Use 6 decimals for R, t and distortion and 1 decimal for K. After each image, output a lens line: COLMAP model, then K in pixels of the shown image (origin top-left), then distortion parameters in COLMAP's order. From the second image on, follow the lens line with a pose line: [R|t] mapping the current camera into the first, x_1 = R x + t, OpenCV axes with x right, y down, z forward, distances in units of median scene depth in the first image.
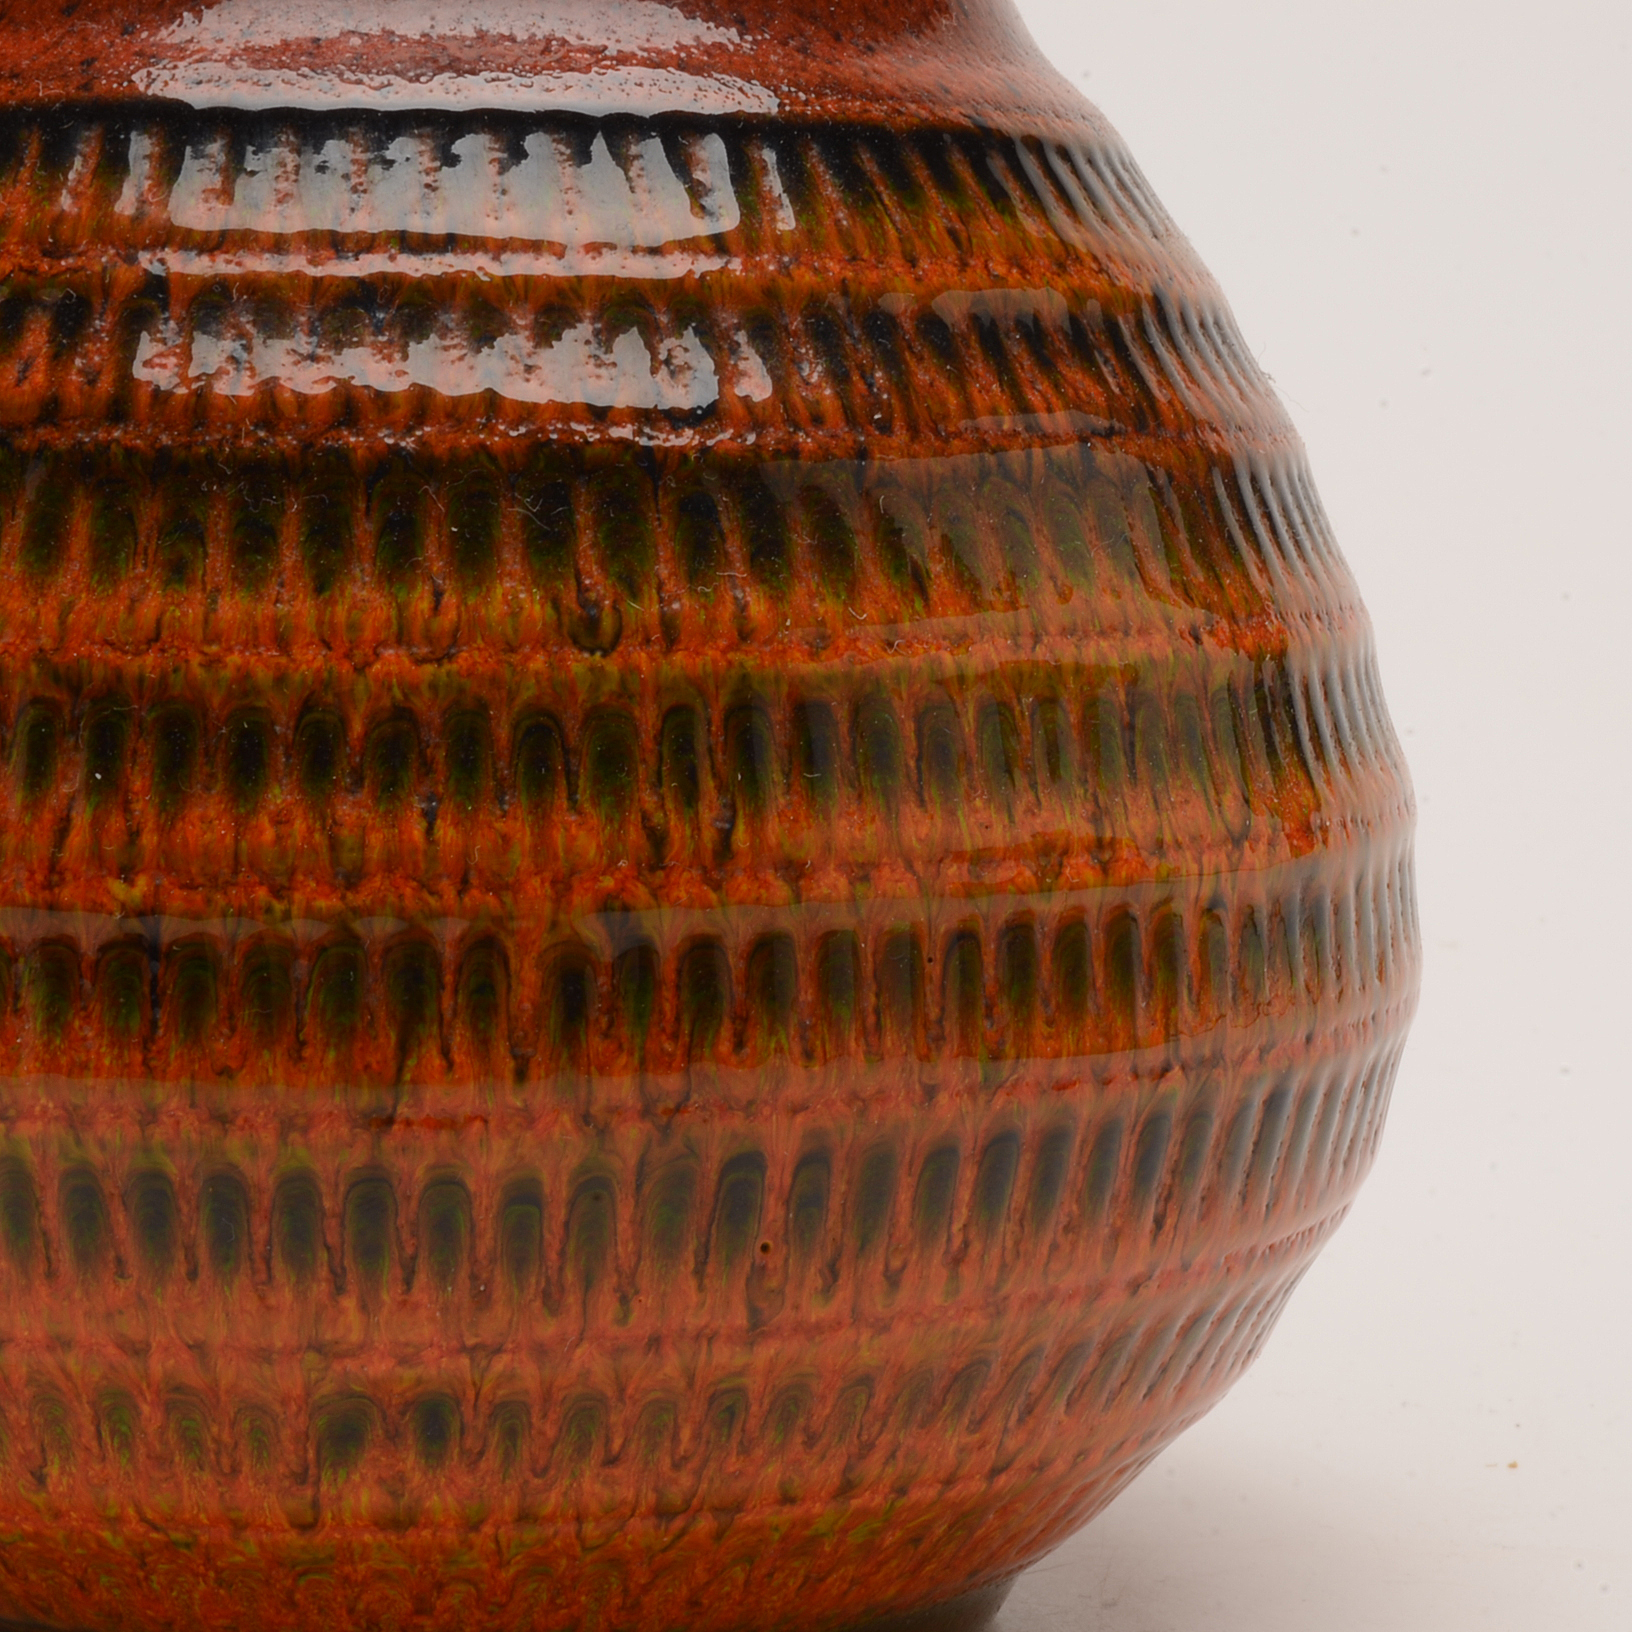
lens RADIAL K [[5086.9, 0, 1010.8], [0, 5086.9, 815.0], [0, 0, 1]] dist [-0.025061, -0.129443]
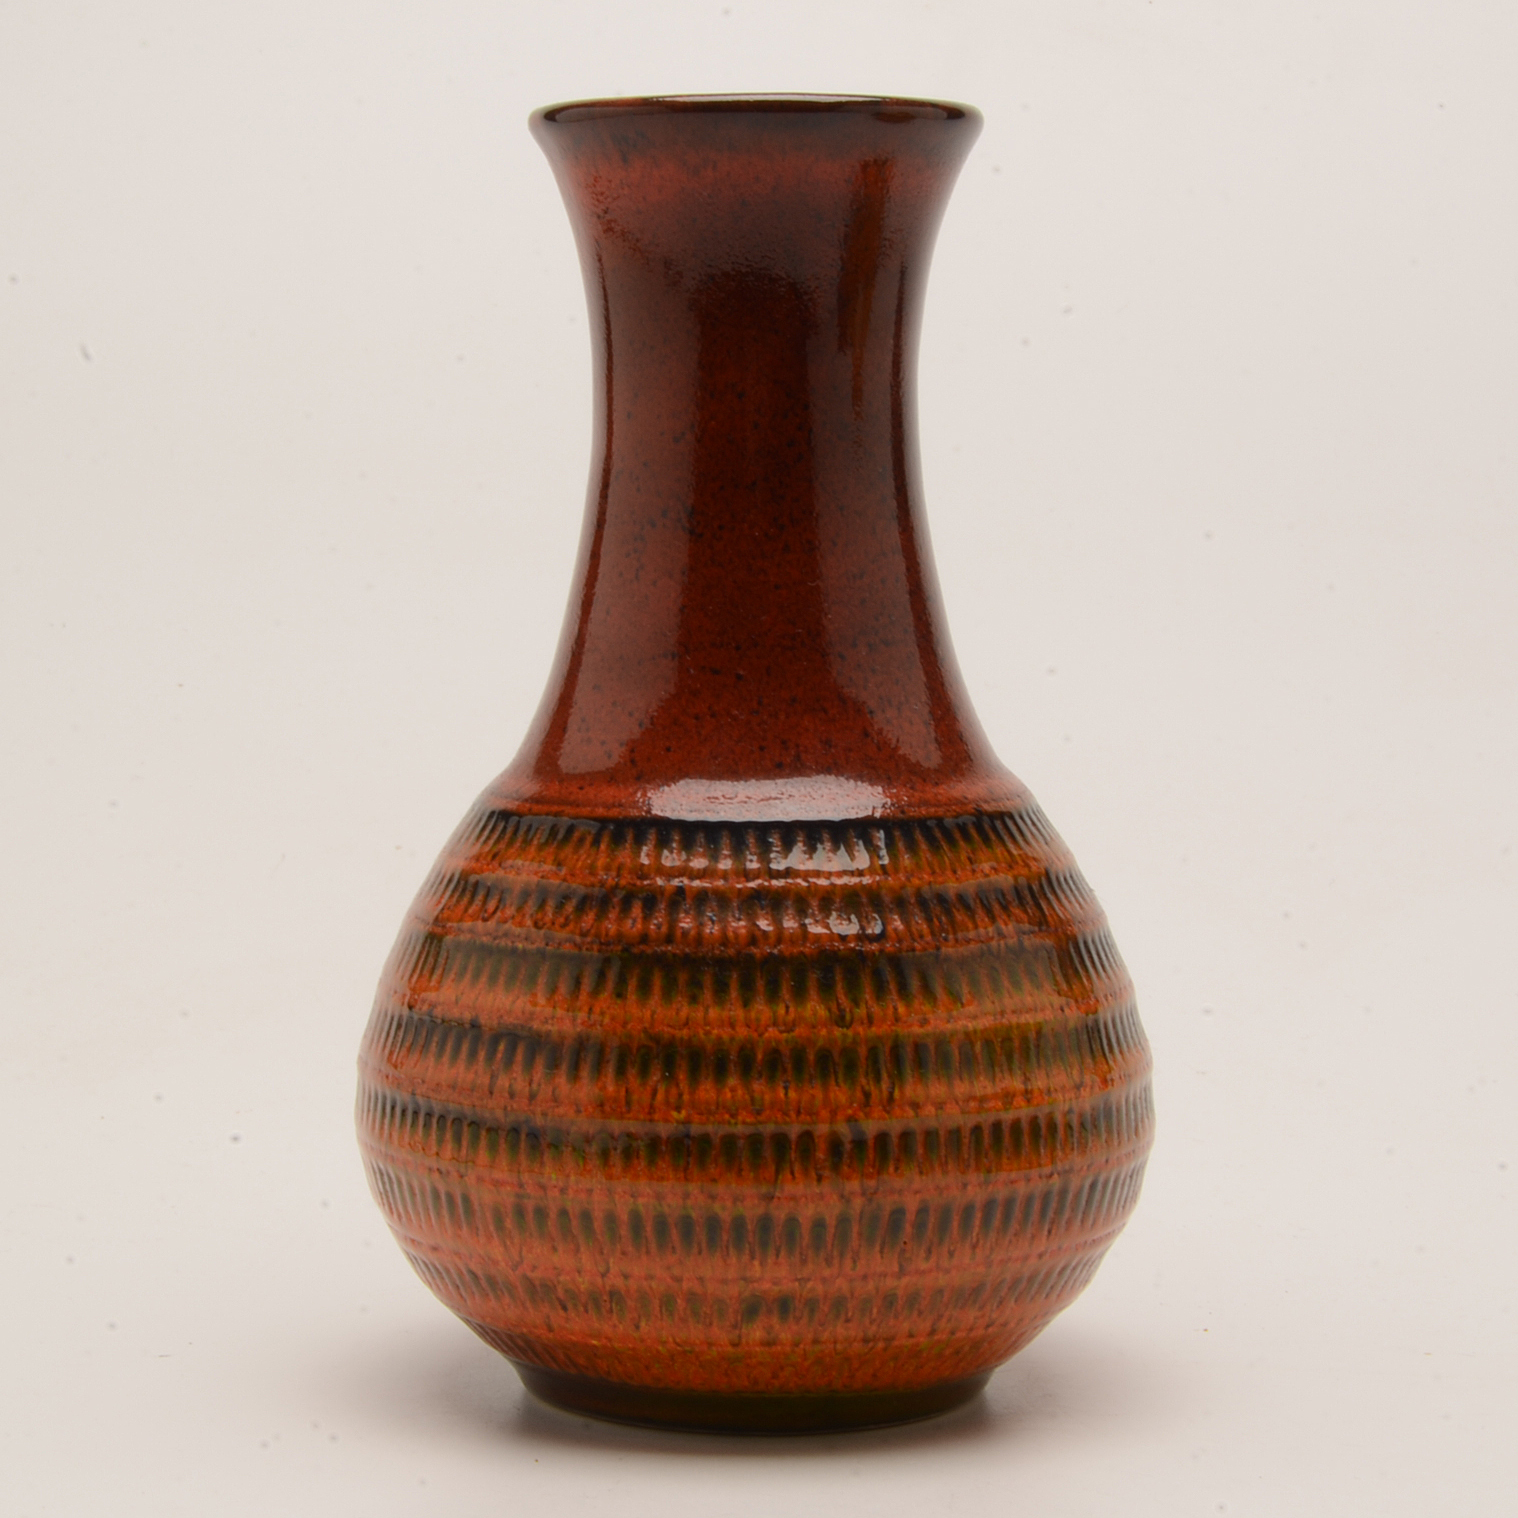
lens RADIAL K [[3688.0, 0, 759.0], [0, 3688.0, 759.0], [0, 0, 1]] dist [-0.134354, -0.302069]
pose [[0.998561, -0.006657, -0.053211, -0.019440], [0.004561, 0.999212, -0.039417, -0.096295], [0.053431, 0.039117, 0.997805, -0.980124]]
